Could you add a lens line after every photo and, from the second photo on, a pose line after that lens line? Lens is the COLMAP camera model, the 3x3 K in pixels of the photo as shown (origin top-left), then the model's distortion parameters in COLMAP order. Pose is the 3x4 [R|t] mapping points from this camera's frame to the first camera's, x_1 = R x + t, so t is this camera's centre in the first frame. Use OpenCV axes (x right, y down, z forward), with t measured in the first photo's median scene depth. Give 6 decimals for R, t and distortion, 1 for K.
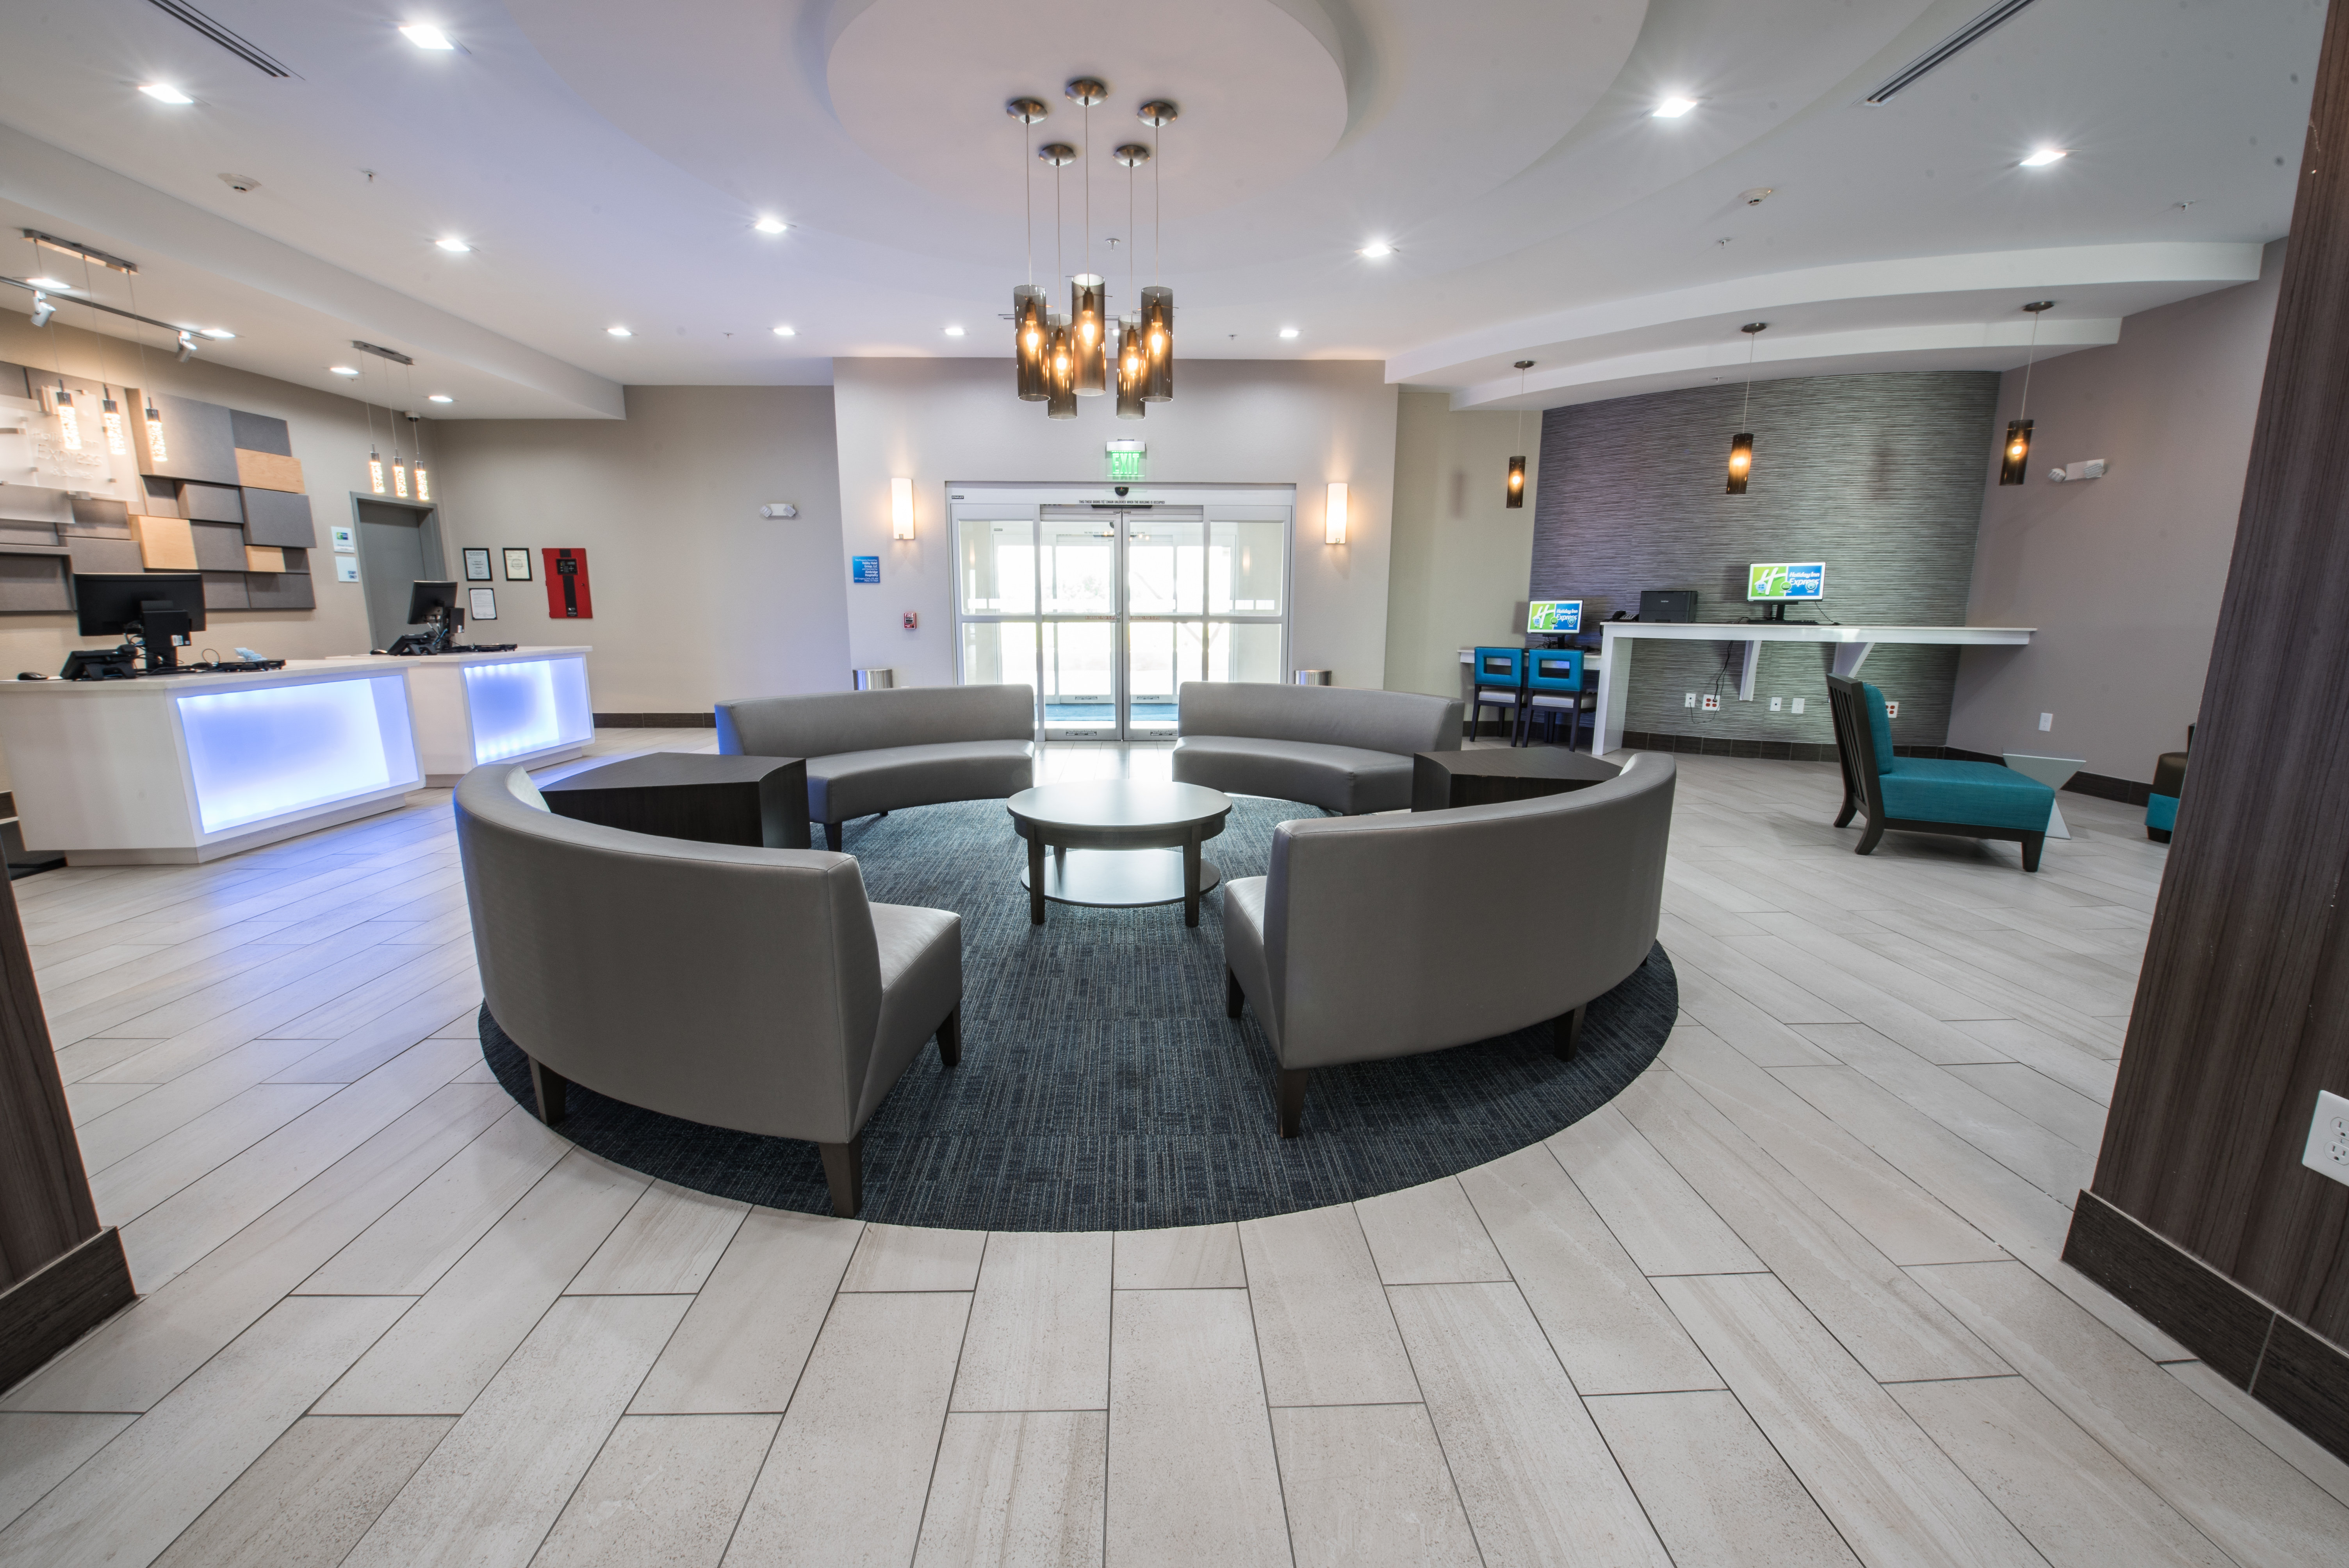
lens RADIAL K [[938.7, 0, 1171.0], [0, 938.7, 780.6], [0, 0, 1]] dist [-0.008068, -0.004693]
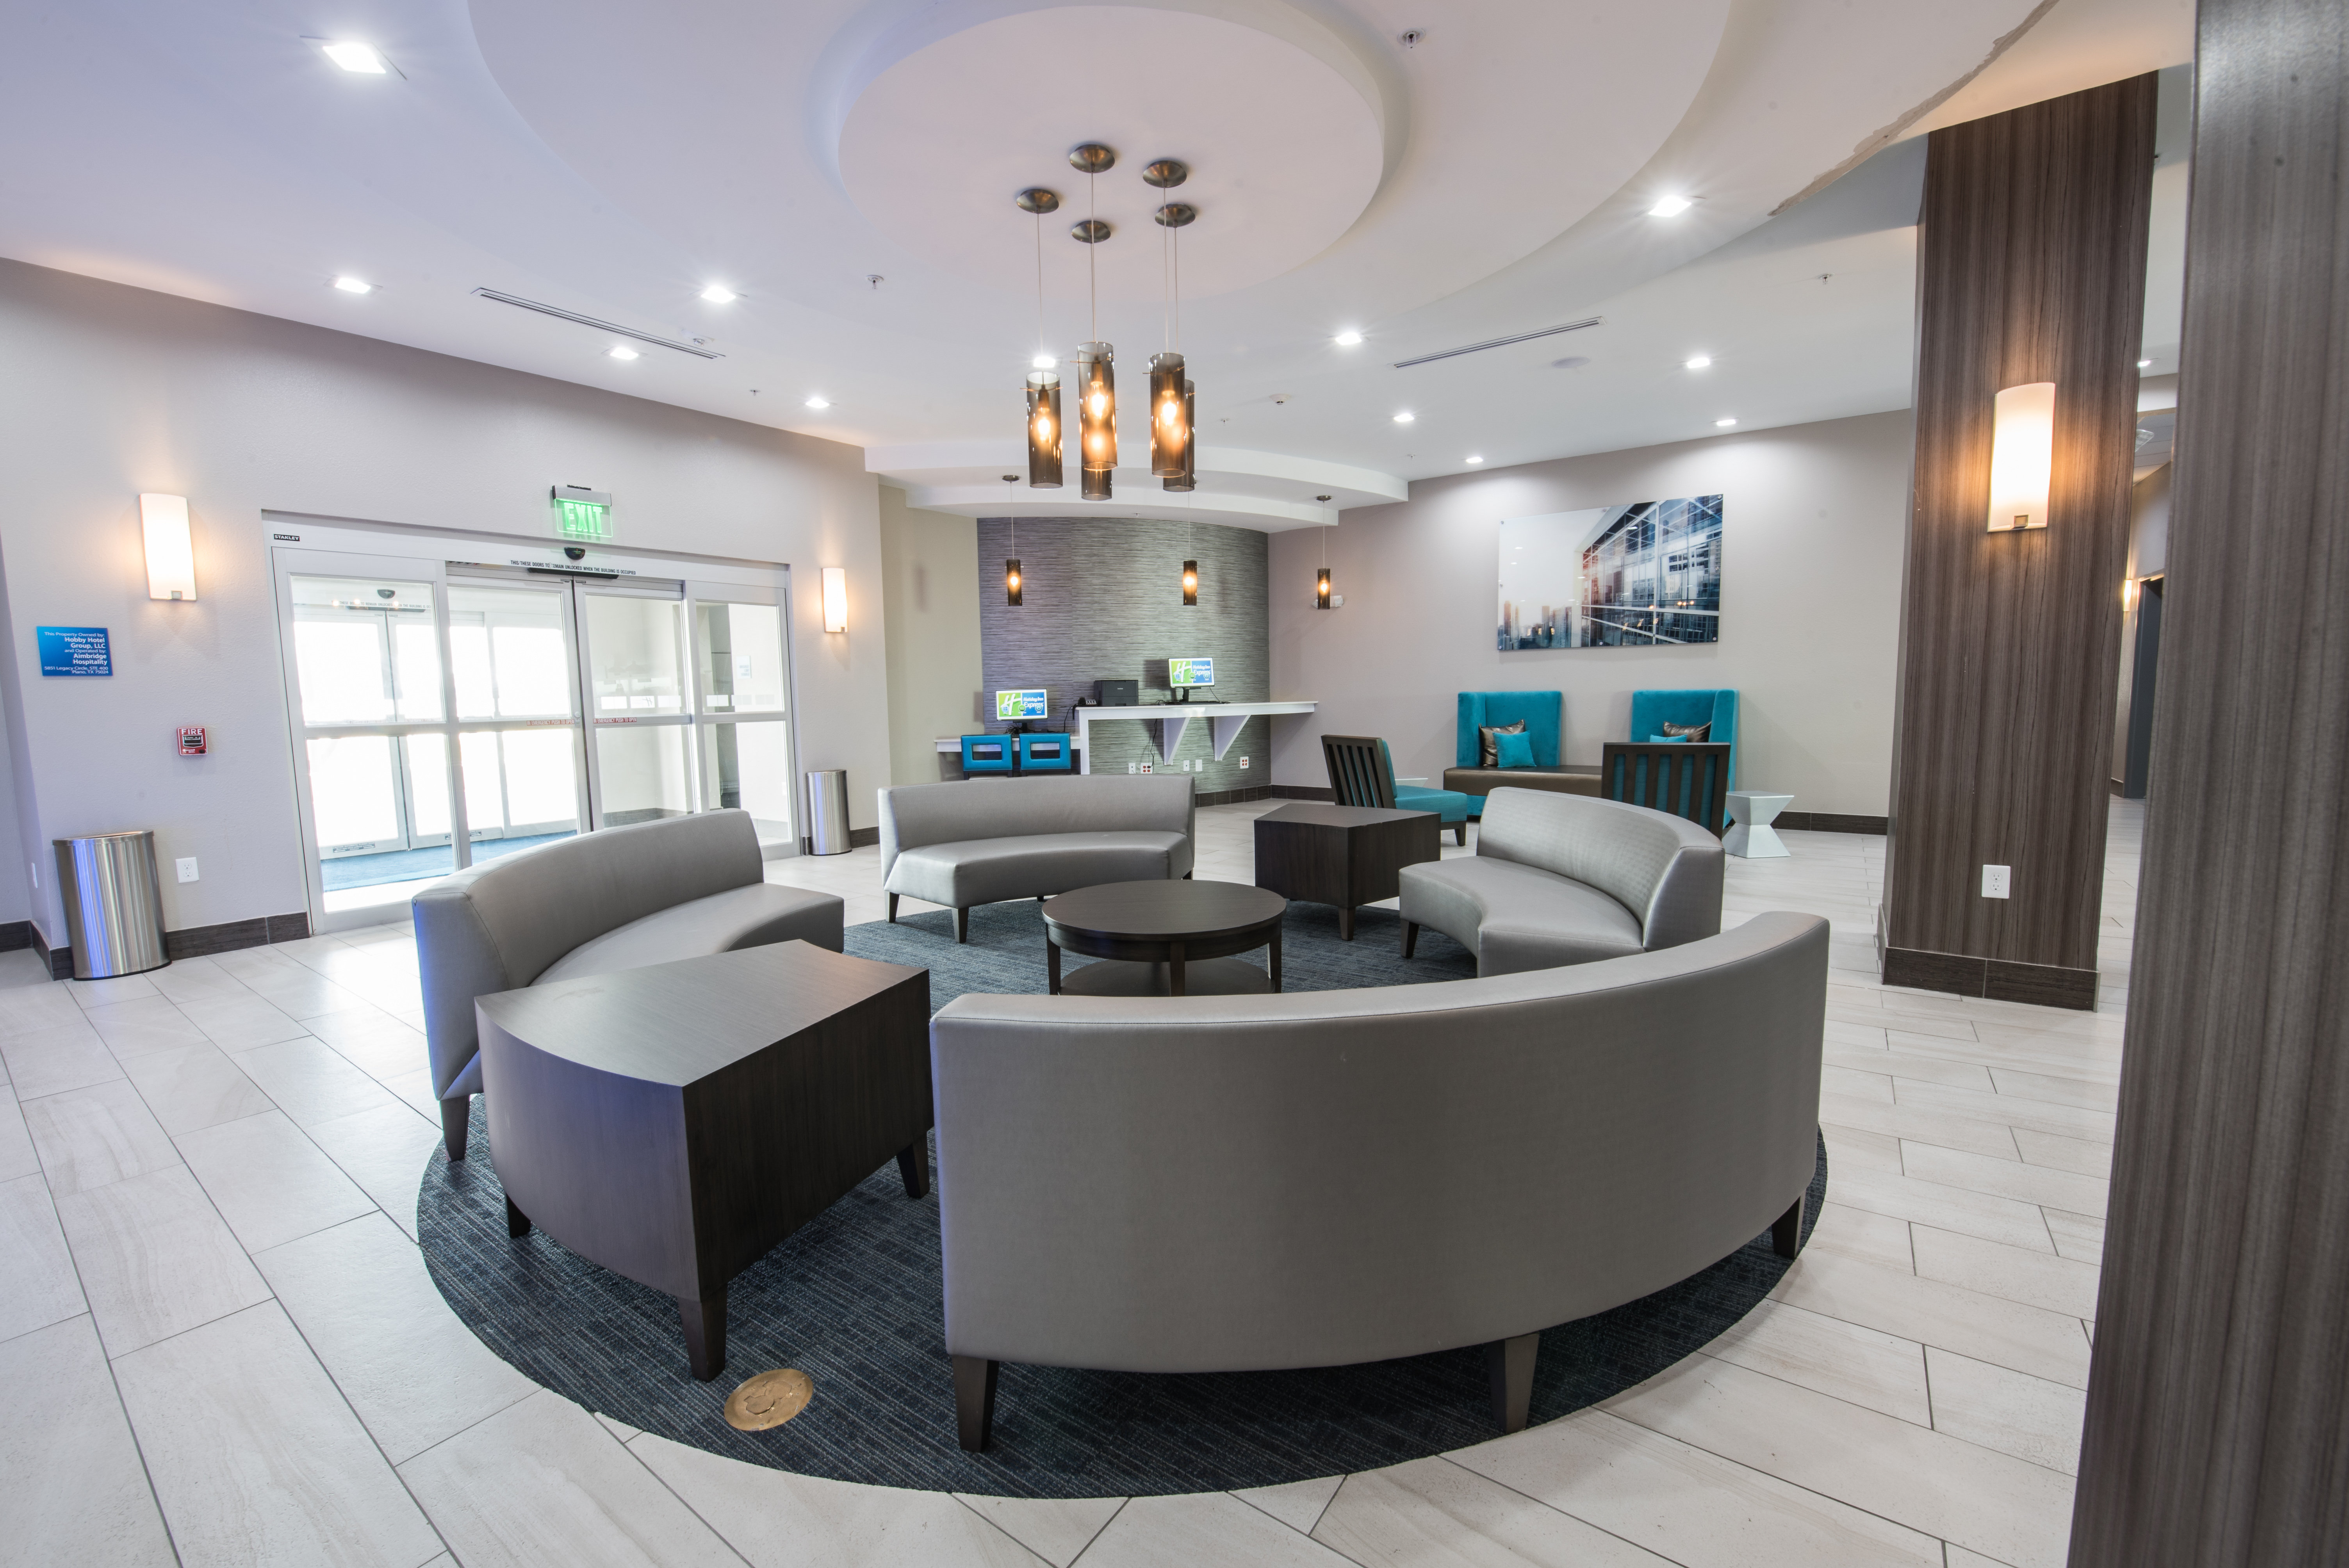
lens RADIAL K [[949.3, 0, 1174.5], [0, 949.3, 784.0], [0, 0, 1]] dist [-0.007438, -0.000313]
pose [[0.609494, -0.091380, 0.787506, -0.395042], [0.166511, 0.985933, -0.014467, -0.039992], [-0.775107, 0.139946, 0.616137, 0.203633]]
